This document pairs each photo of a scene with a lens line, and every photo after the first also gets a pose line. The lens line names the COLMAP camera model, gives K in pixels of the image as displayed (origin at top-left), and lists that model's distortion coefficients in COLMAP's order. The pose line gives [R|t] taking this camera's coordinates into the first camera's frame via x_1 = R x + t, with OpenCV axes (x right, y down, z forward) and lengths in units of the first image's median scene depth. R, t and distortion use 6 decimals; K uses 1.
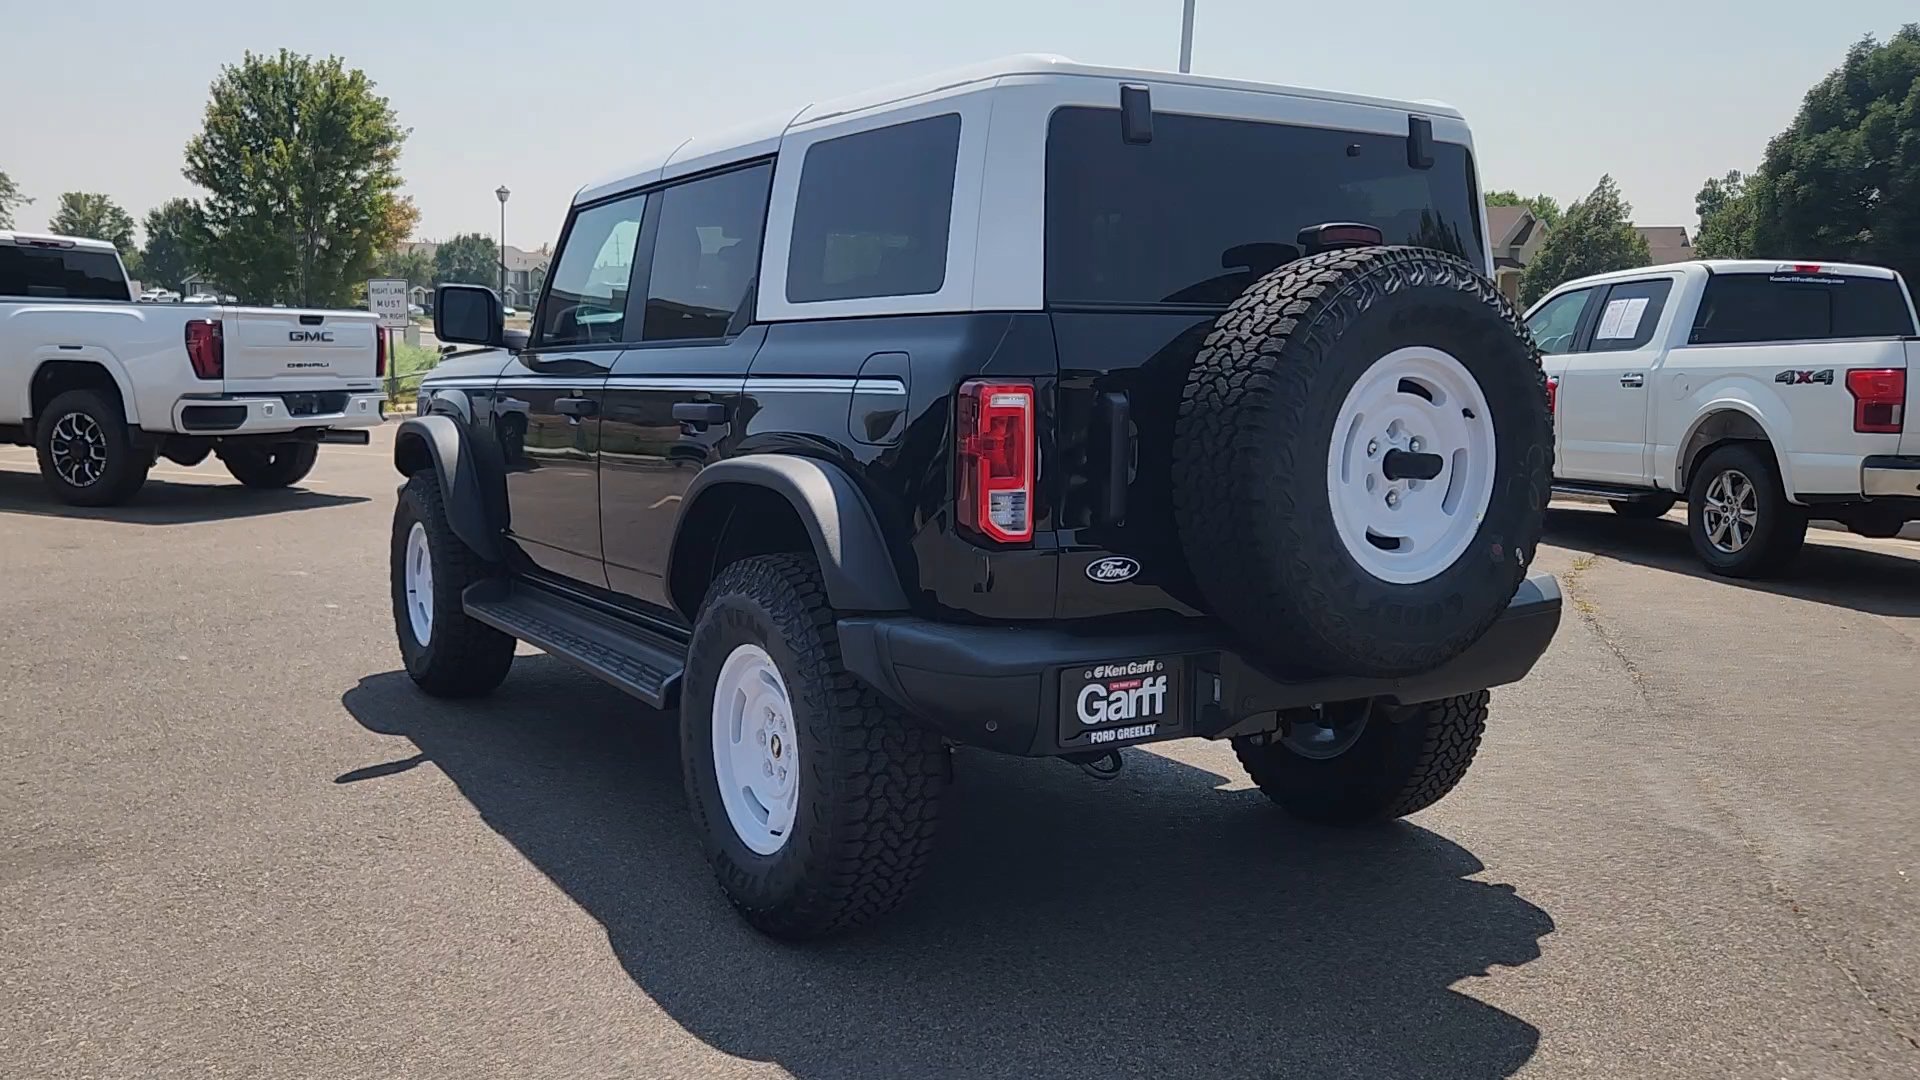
lens RADIAL K [[1629.8, 0, 951.5], [0, 1629.8, 543.9], [0, 0, 1]] dist [0.018763, 0.010430]
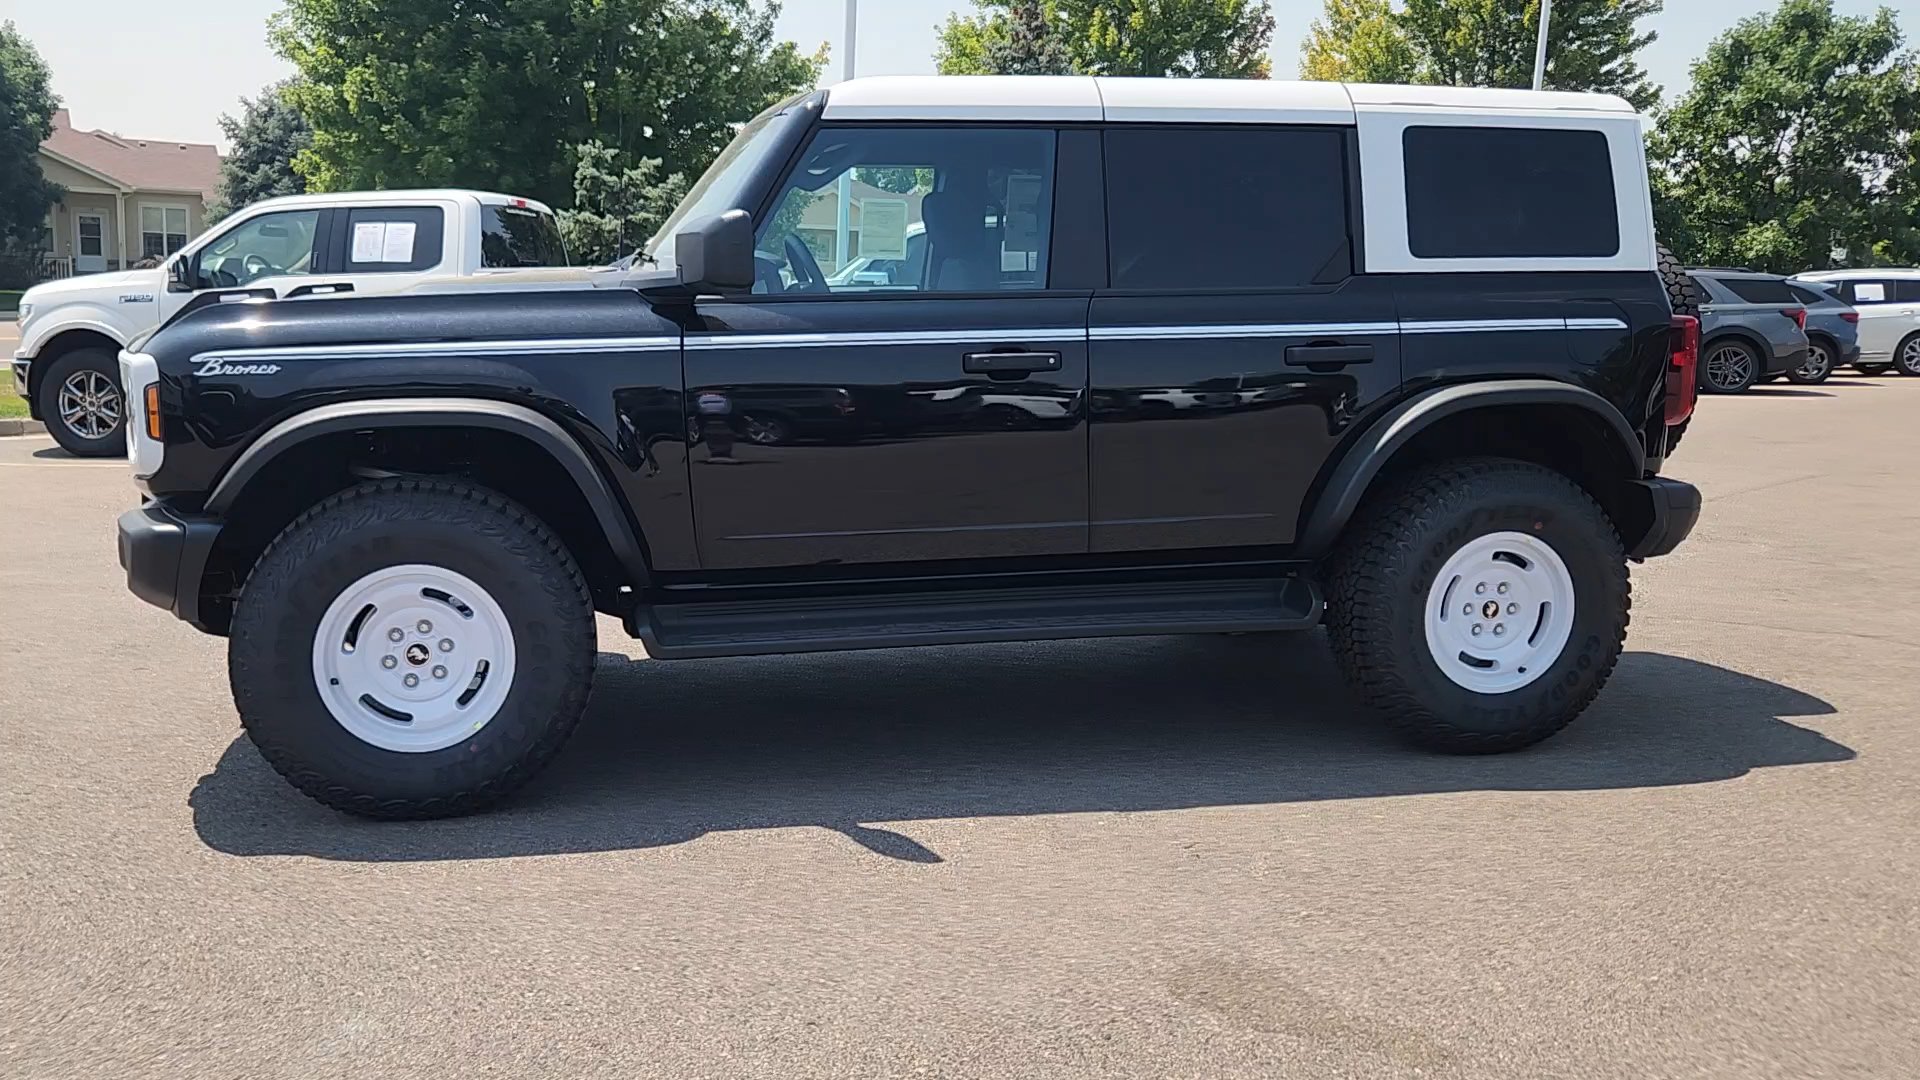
lens RADIAL K [[1617.8, 0, 955.3], [0, 1617.8, 548.7], [0, 0, 1]] dist [0.027472, 0.000071]
pose [[0.328223, -0.161855, 0.930630, -1.323089], [0.106177, 0.985289, 0.133913, -0.128527], [-0.938614, 0.054858, 0.340580, 0.891774]]
